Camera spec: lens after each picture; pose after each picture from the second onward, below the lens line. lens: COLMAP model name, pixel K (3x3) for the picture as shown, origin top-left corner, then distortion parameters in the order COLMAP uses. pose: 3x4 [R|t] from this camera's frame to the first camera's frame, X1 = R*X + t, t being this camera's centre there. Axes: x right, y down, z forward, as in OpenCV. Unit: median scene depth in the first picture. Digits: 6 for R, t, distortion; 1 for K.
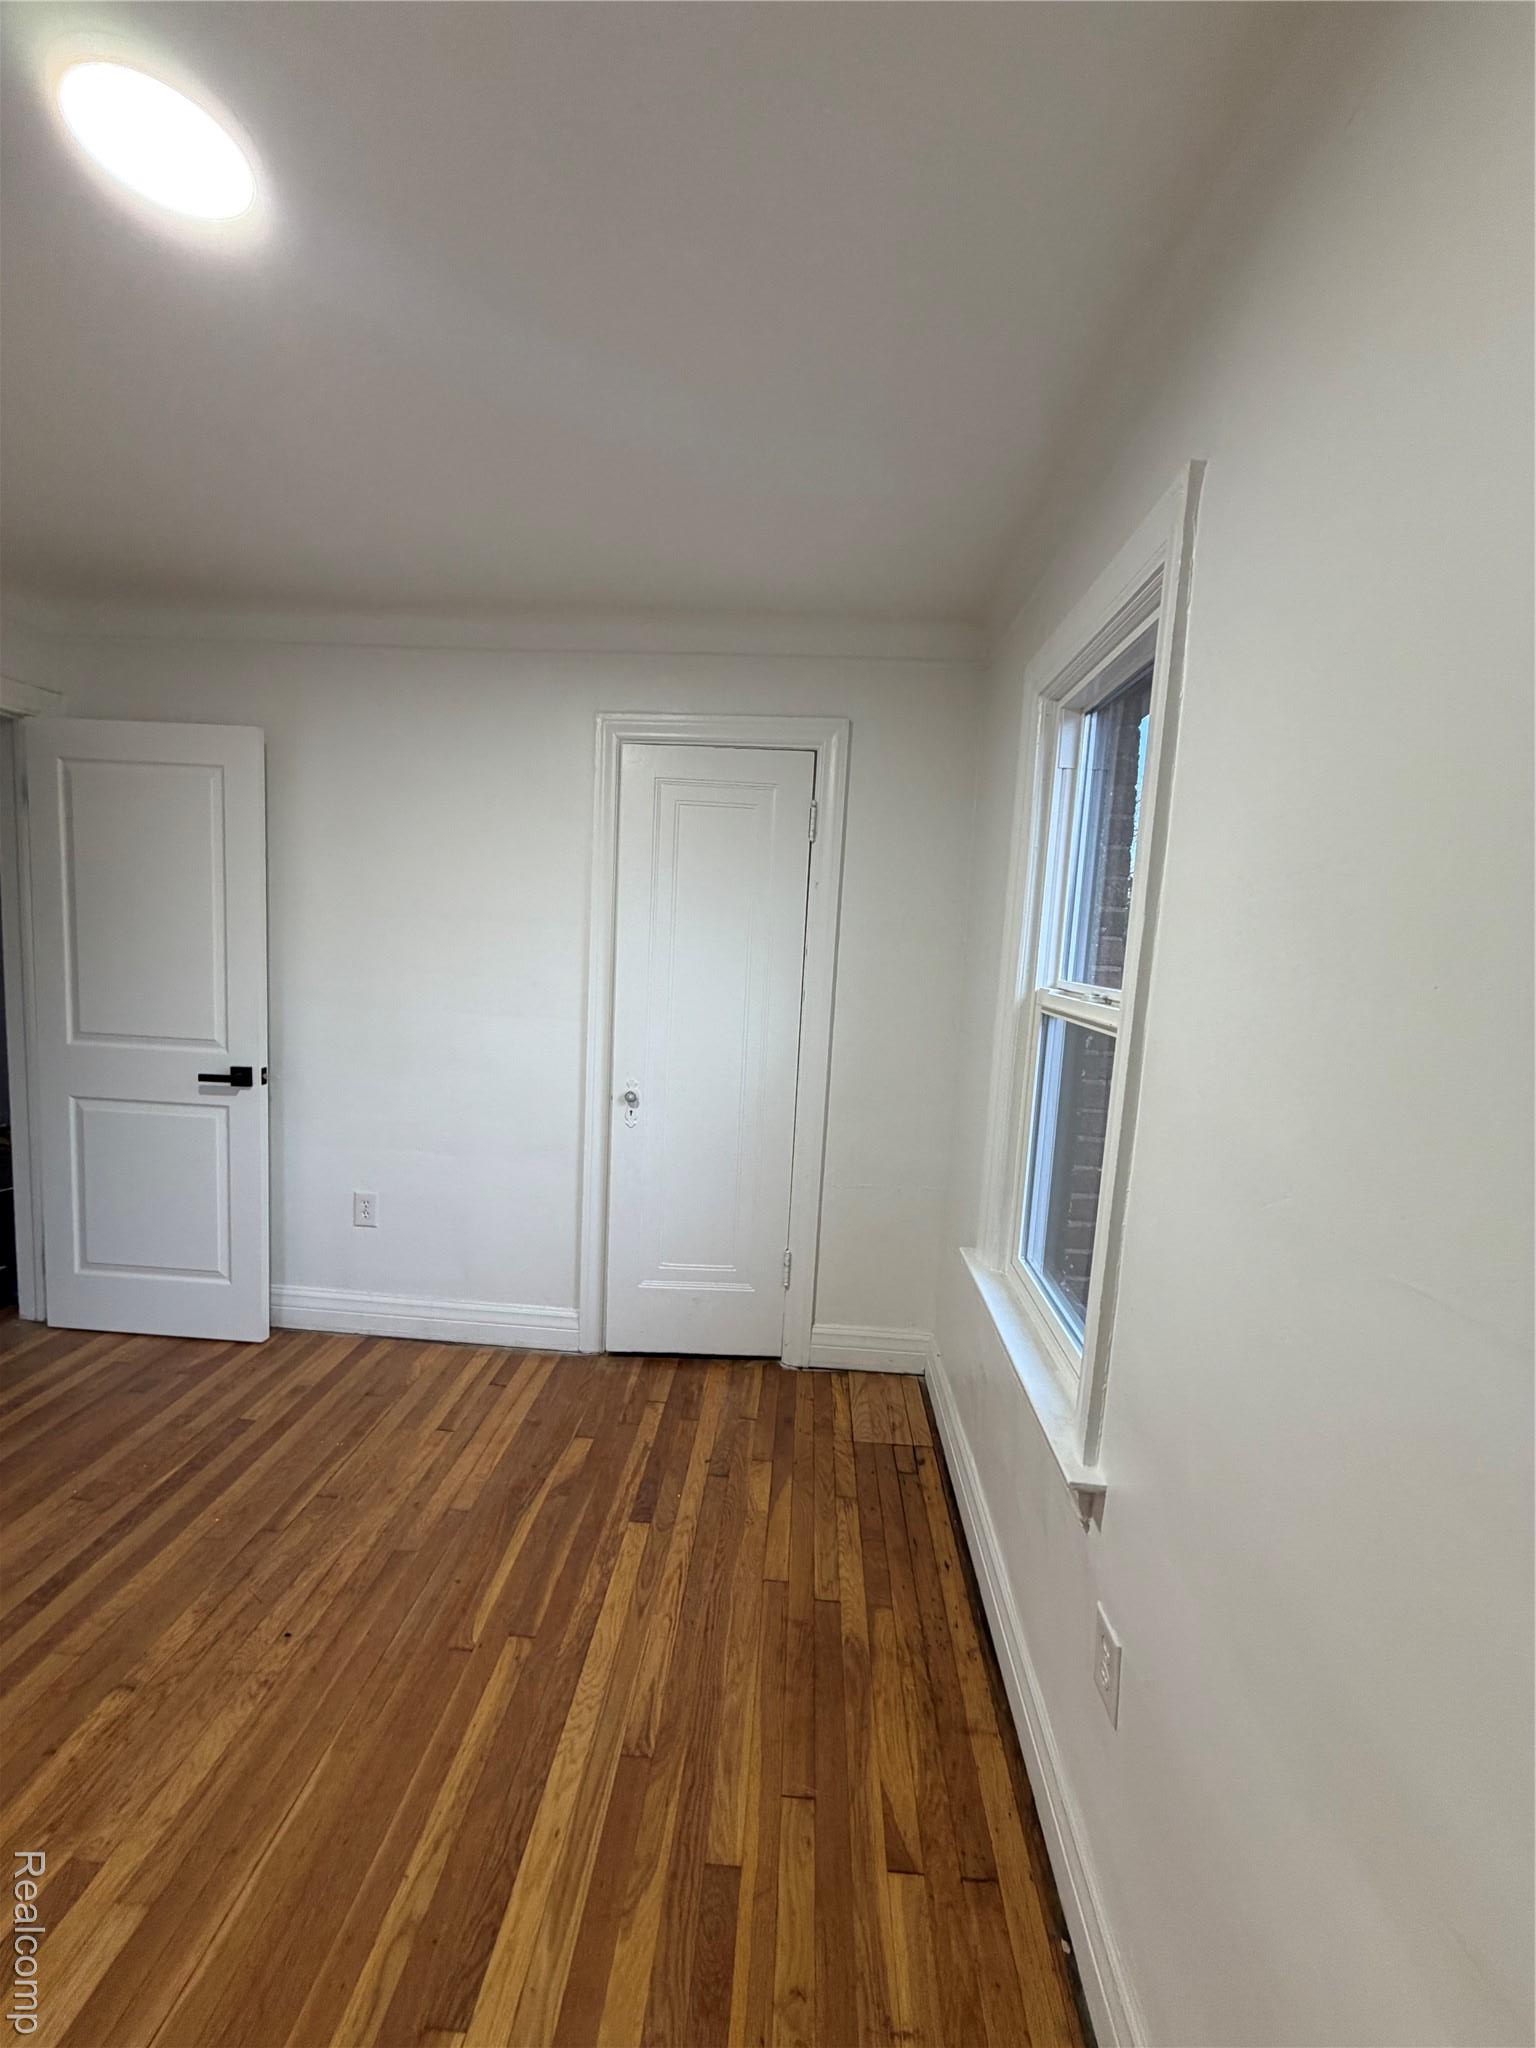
lens RADIAL K [[815.8, 0, 768.5], [0, 815.8, 1012.0], [0, 0, 1]] dist [-0.001589, 0.000658]
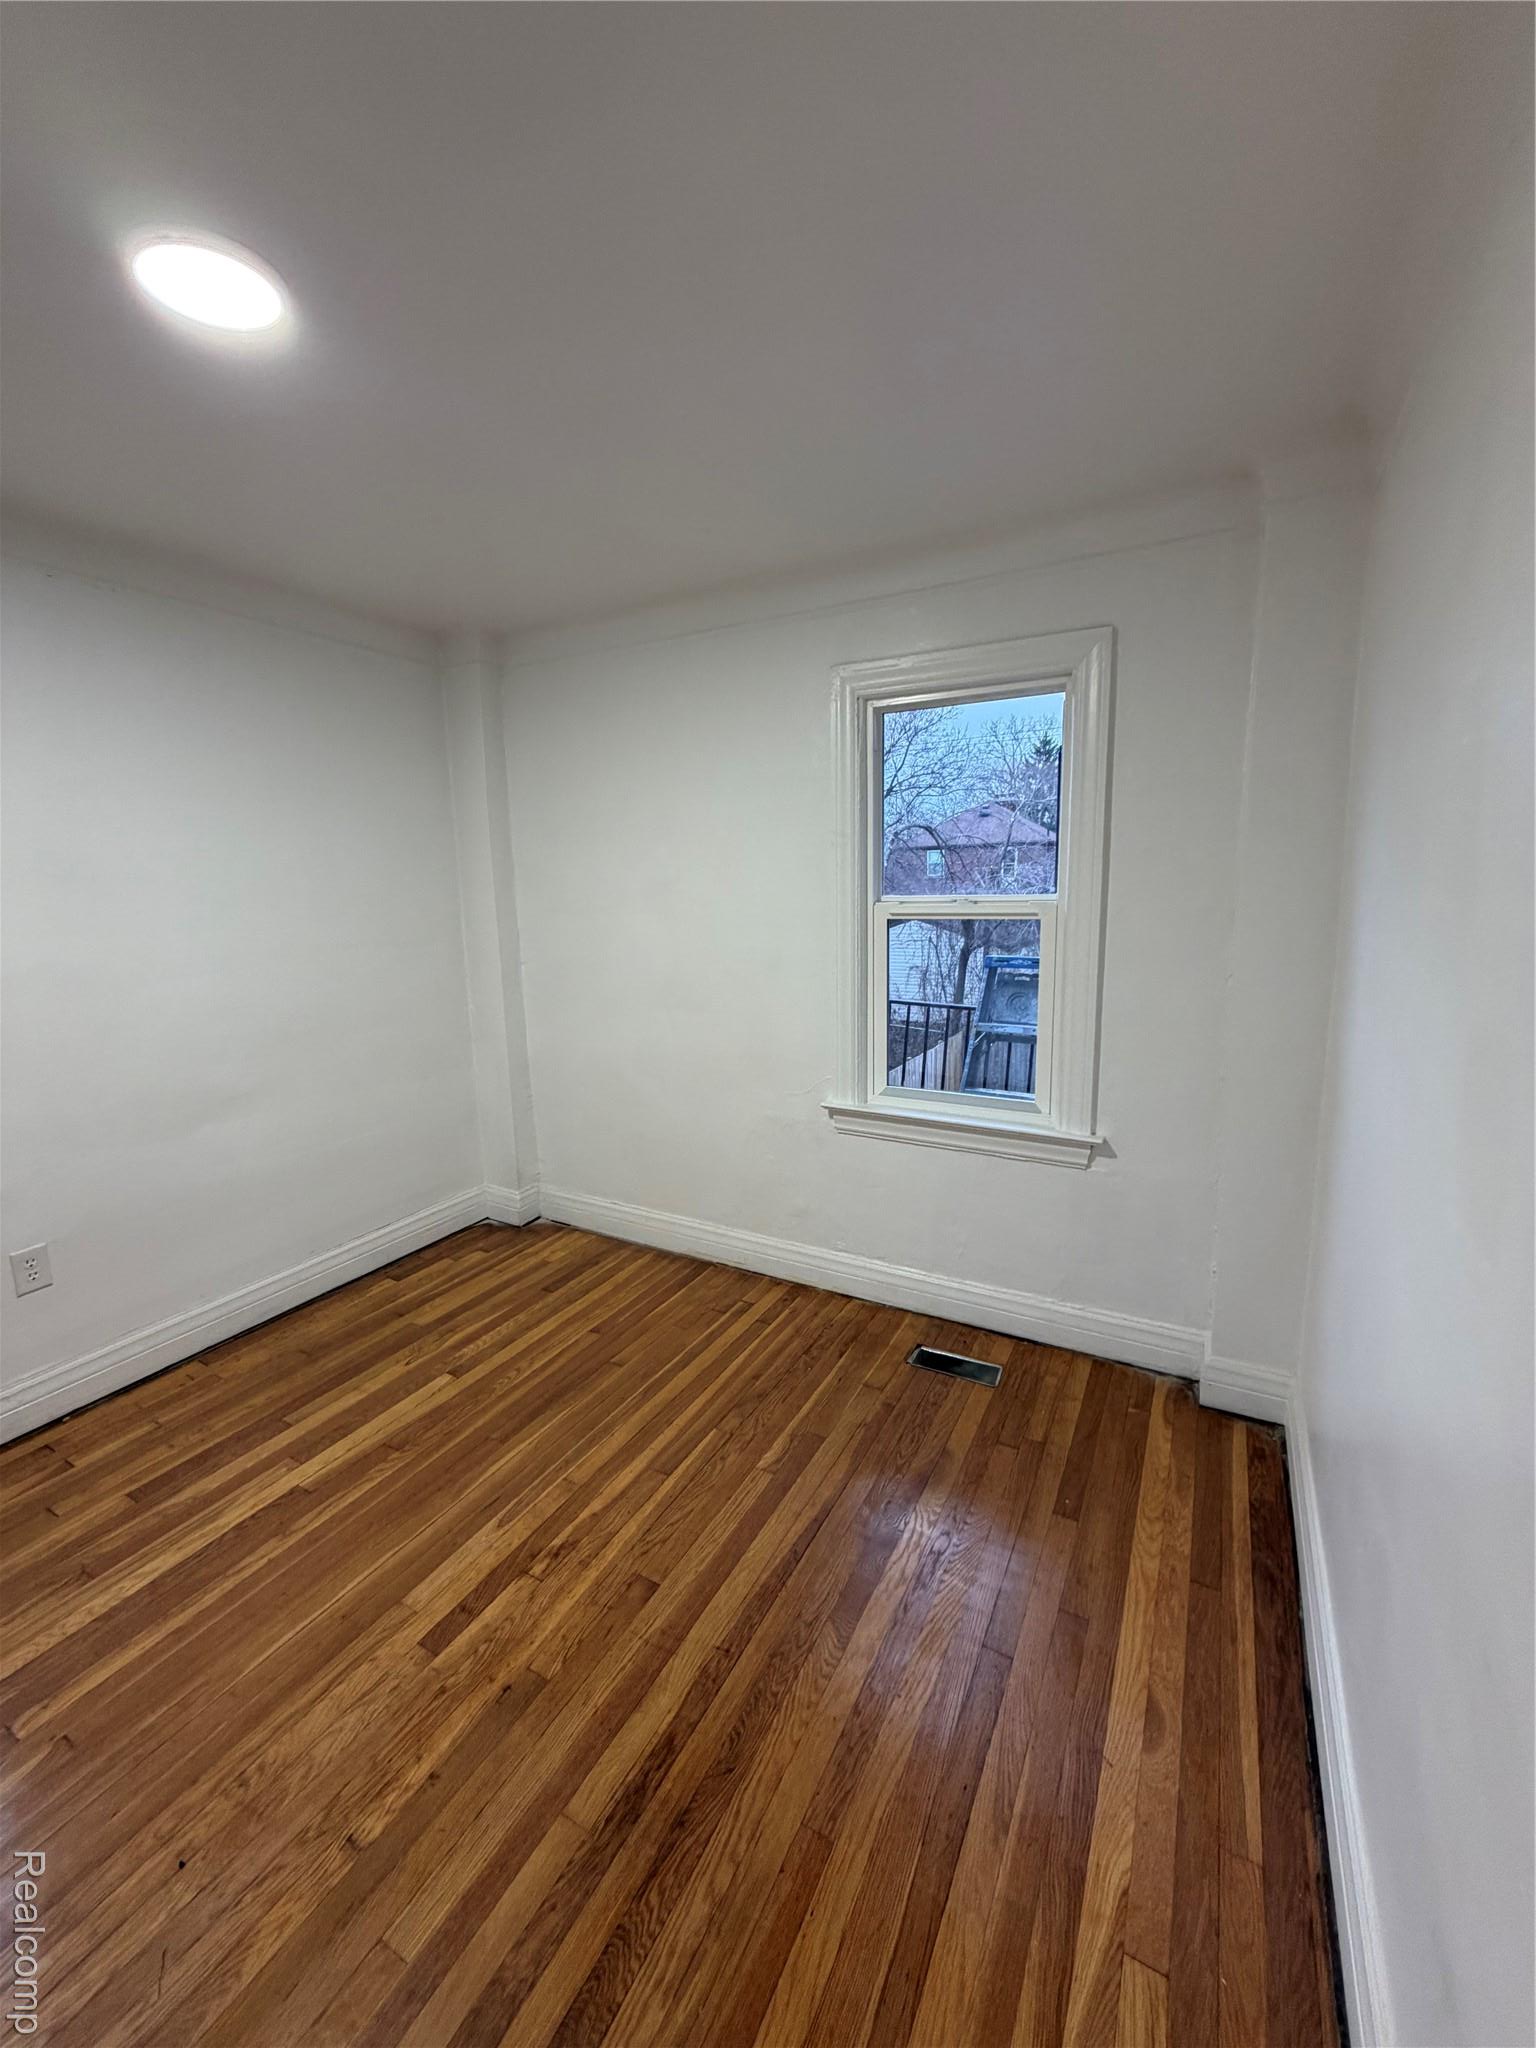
lens RADIAL K [[815.8, 0, 767.9], [0, 815.8, 1011.6], [0, 0, 1]] dist [-0.001589, 0.000658]
pose [[-0.899554, -0.097800, 0.425720, -1.156426], [0.019446, 0.964680, 0.262706, -0.156112], [-0.436376, 0.244596, -0.865880, 1.069105]]
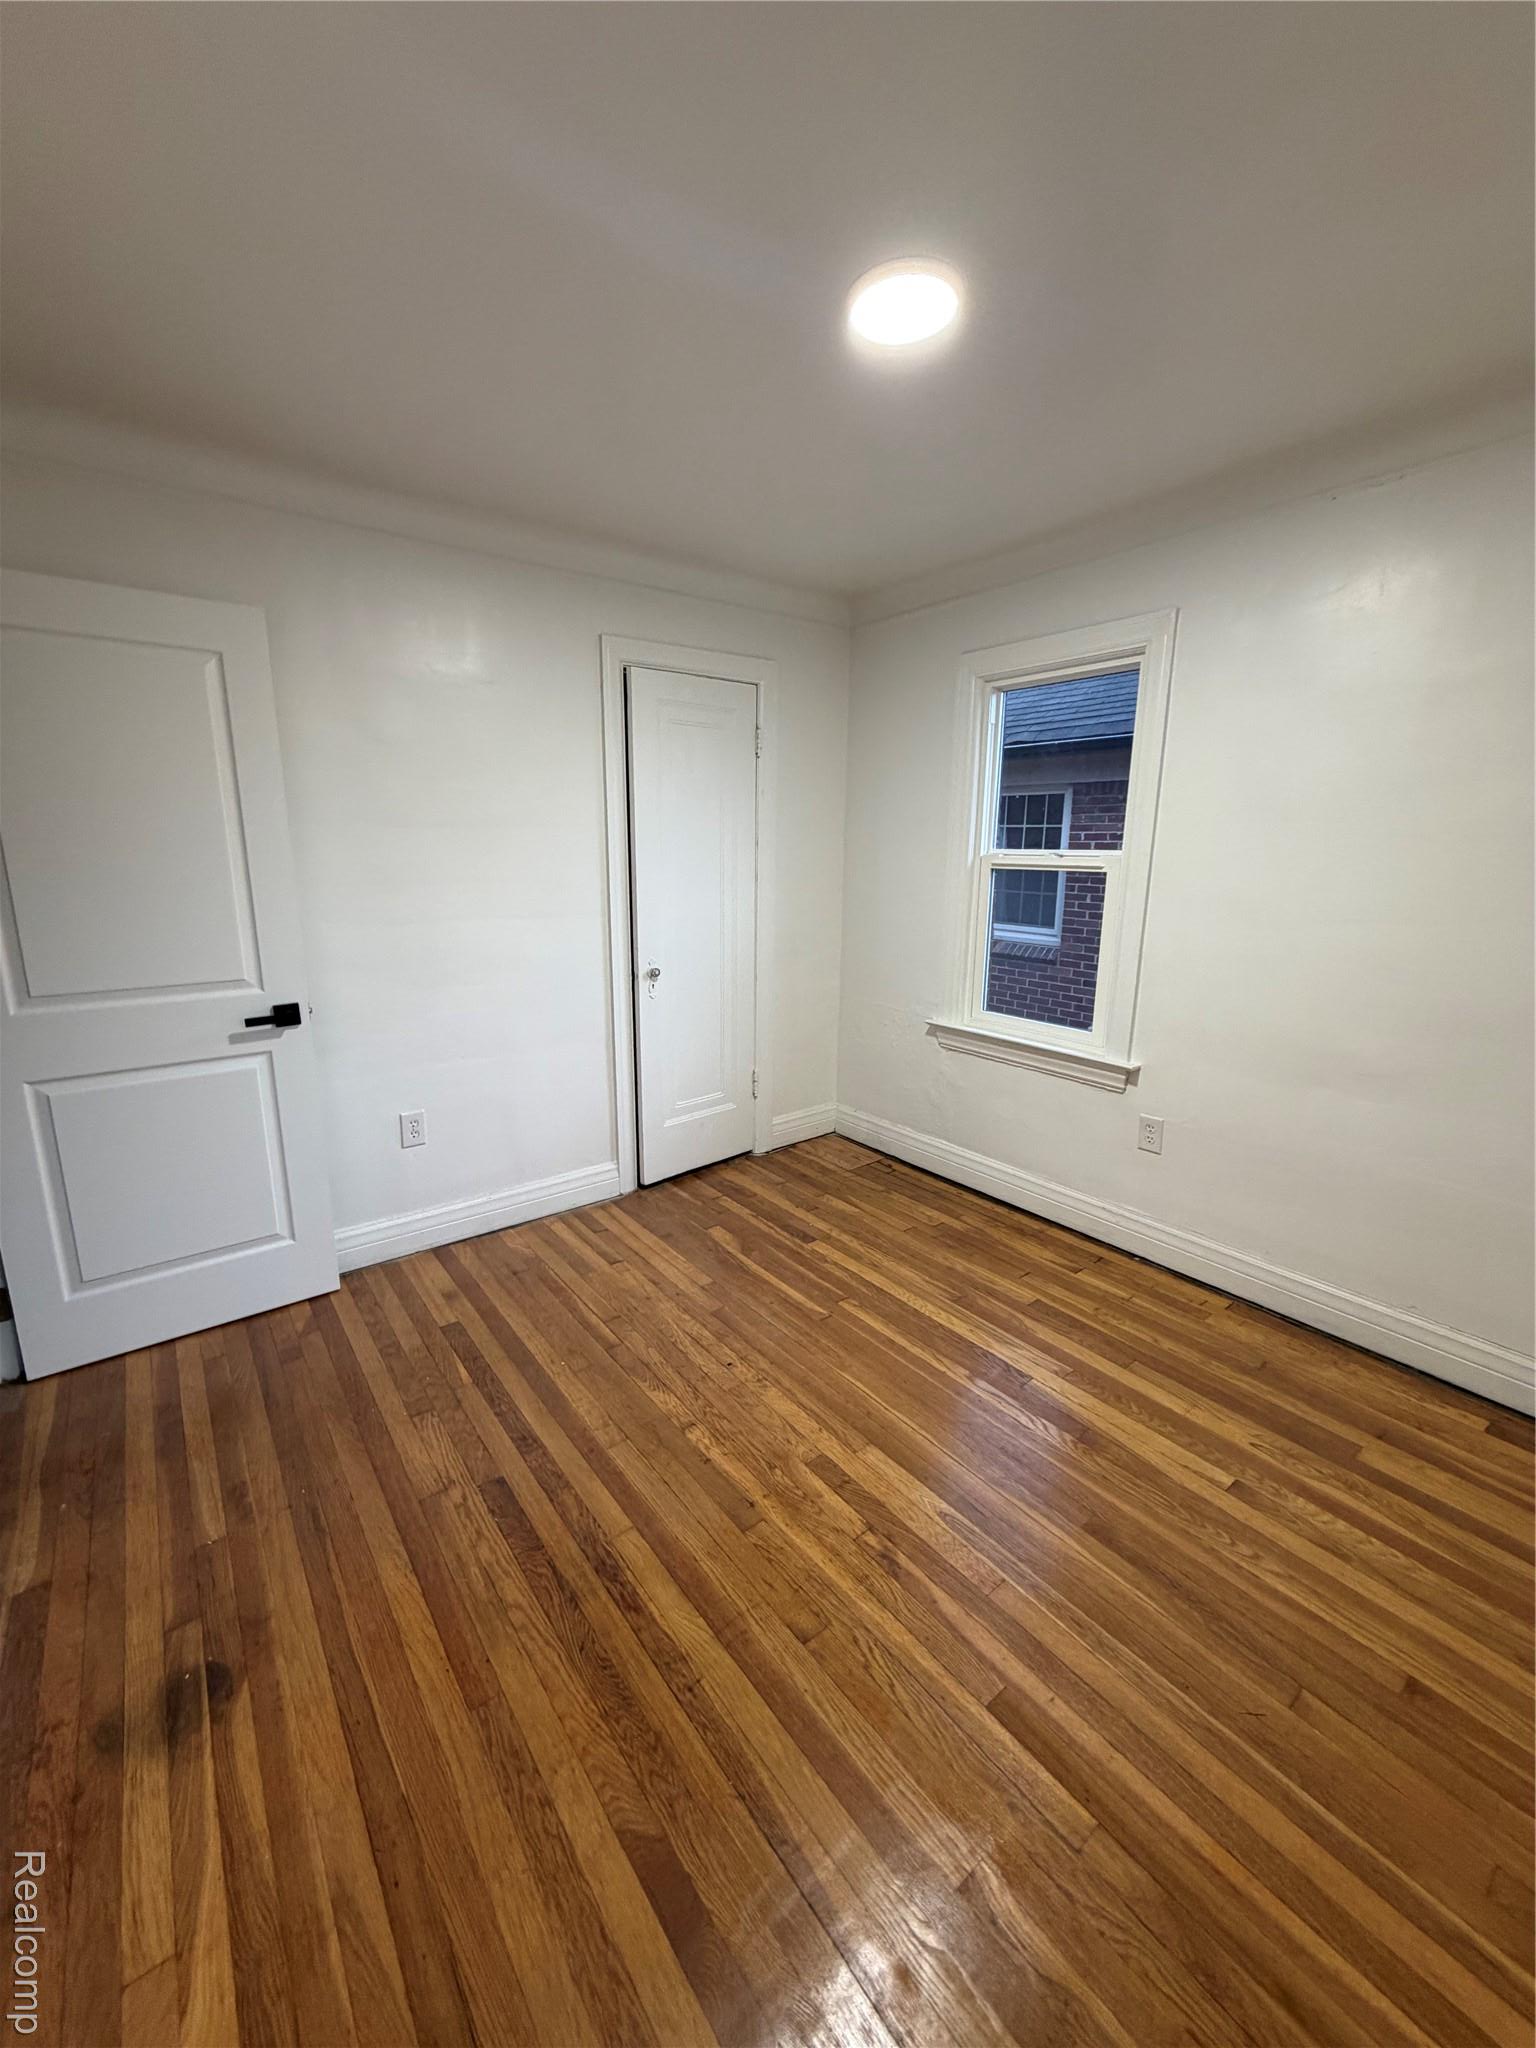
lens RADIAL K [[815.8, 0, 766.1], [0, 815.8, 1014.0], [0, 0, 1]] dist [-0.001589, 0.000658]
pose [[0.756729, -0.181032, 0.628163, -1.131058], [0.096880, 0.981337, 0.166105, -0.027997], [-0.646510, -0.064840, 0.760145, -0.035192]]
